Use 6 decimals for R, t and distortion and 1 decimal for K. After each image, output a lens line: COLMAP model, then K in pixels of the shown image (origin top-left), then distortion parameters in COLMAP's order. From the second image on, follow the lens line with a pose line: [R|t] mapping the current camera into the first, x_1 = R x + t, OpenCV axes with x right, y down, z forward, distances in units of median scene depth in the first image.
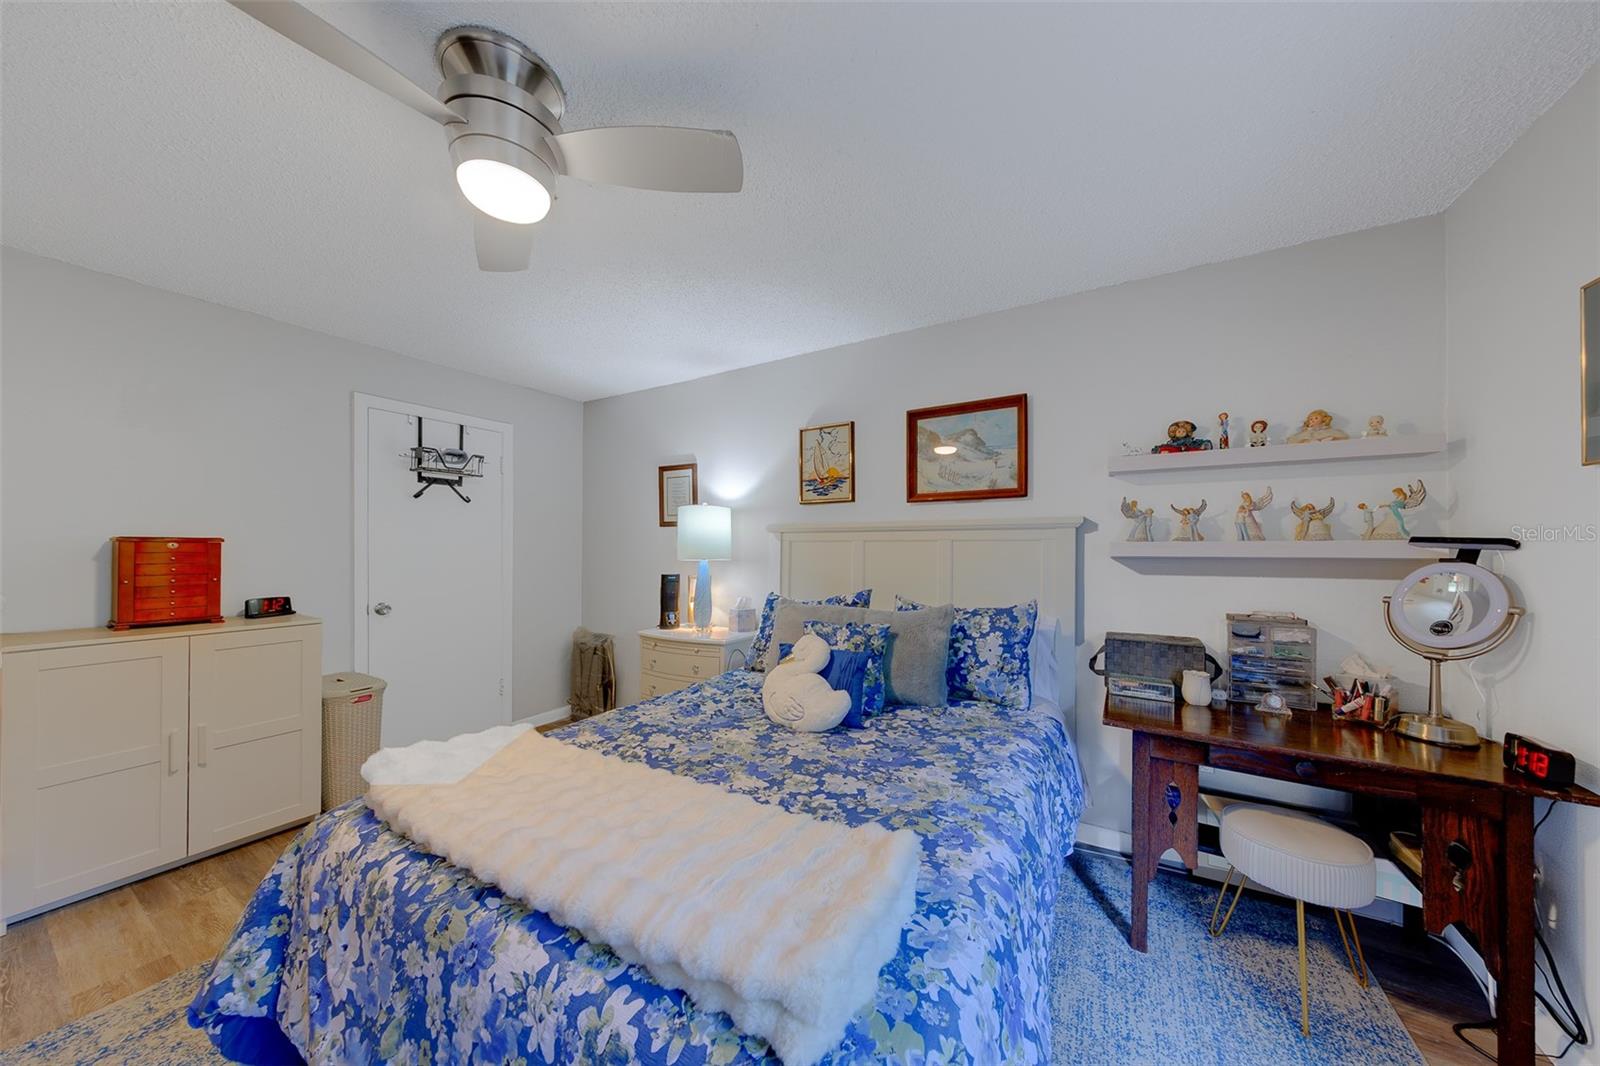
lens RADIAL K [[507.5, 0, 806.4], [0, 507.5, 540.7], [0, 0, 1]] dist [0.010245, -0.002405]
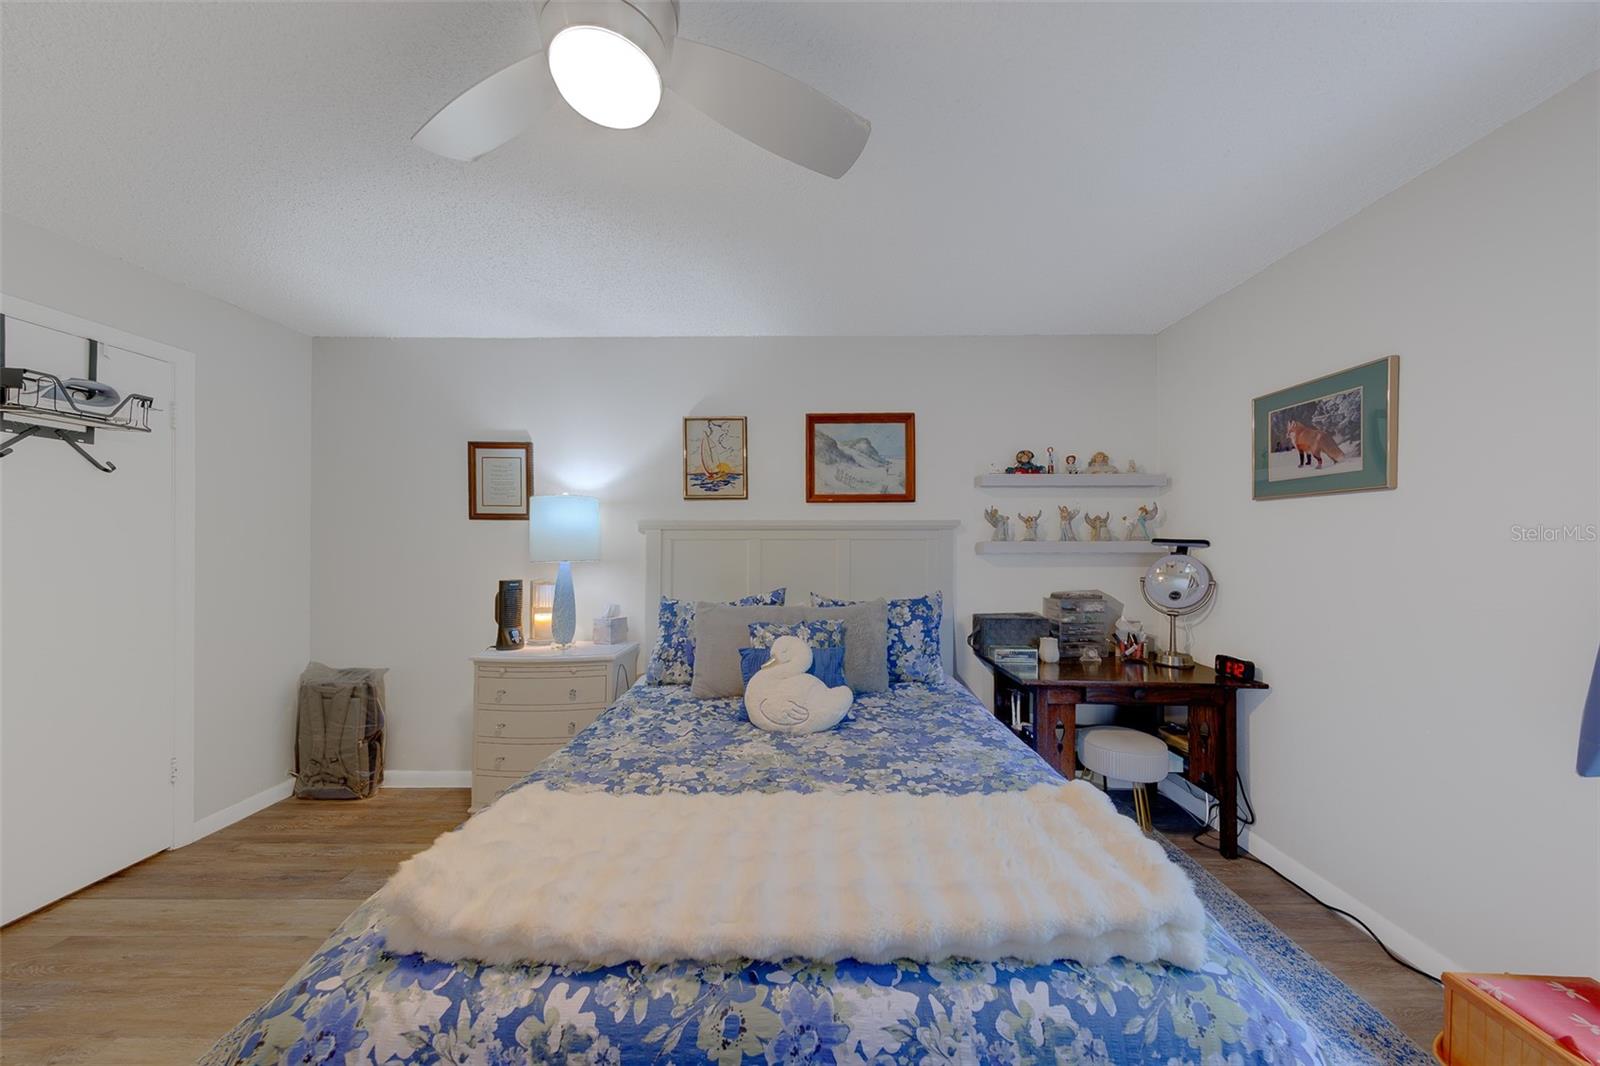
lens RADIAL K [[521.9, 0, 798.8], [0, 521.9, 539.2], [0, 0, 1]] dist [0.003713, -0.000048]
pose [[0.870564, 0.005218, 0.492027, -0.448652], [-0.005108, 0.999986, -0.001567, 0.001438], [-0.492029, -0.001149, 0.870578, 0.112014]]
